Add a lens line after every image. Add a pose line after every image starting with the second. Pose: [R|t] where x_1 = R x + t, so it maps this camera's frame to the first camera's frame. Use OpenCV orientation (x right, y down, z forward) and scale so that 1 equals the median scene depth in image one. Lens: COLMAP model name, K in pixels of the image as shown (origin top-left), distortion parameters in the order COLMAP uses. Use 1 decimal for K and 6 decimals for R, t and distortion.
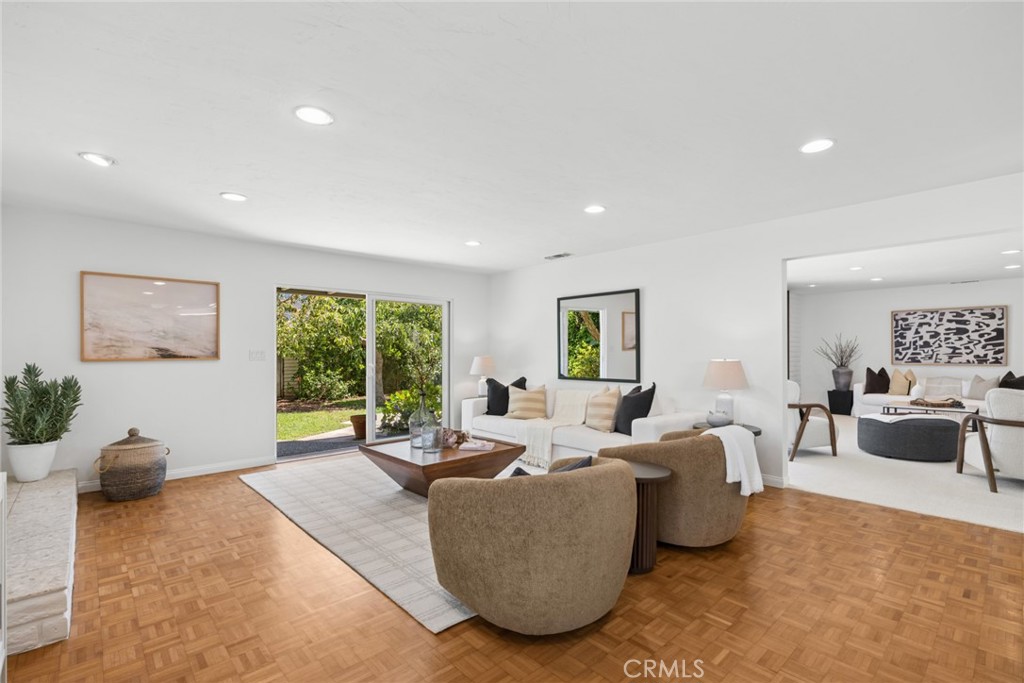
lens RADIAL K [[468.8, 0, 516.4], [0, 468.8, 349.1], [0, 0, 1]] dist [-0.002230, 0.001509]
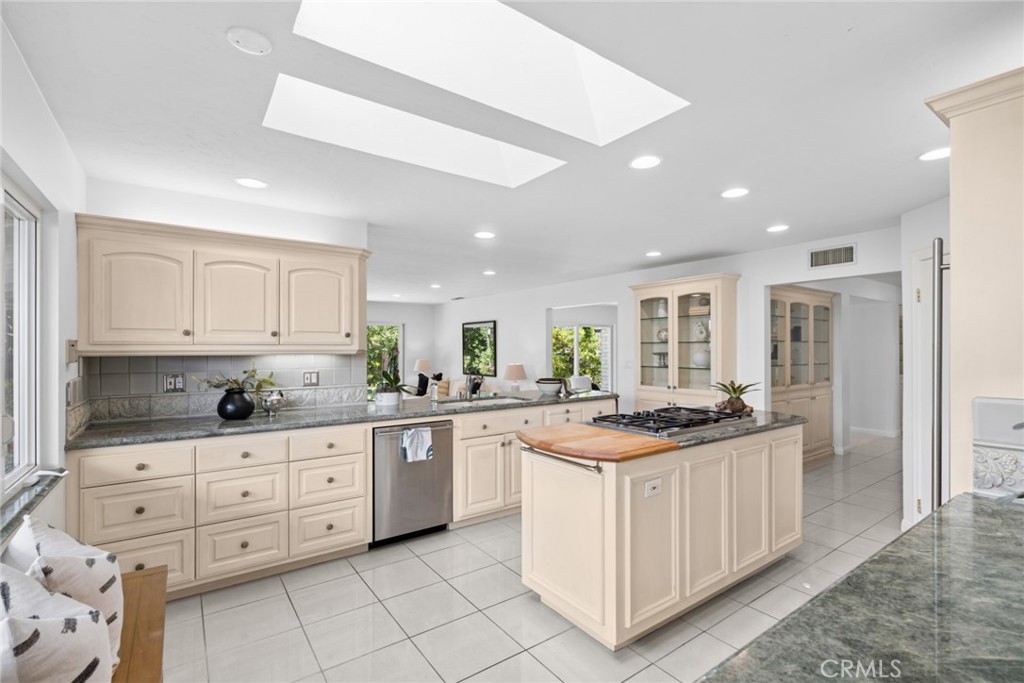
lens RADIAL K [[468.8, 0, 518.8], [0, 468.8, 345.6], [0, 0, 1]] dist [-0.002230, 0.001509]
pose [[0.994378, 0.003087, -0.105842, 0.610332], [-0.002403, 0.999975, 0.006588, -0.060803], [0.105860, -0.006296, 0.994361, -0.772356]]
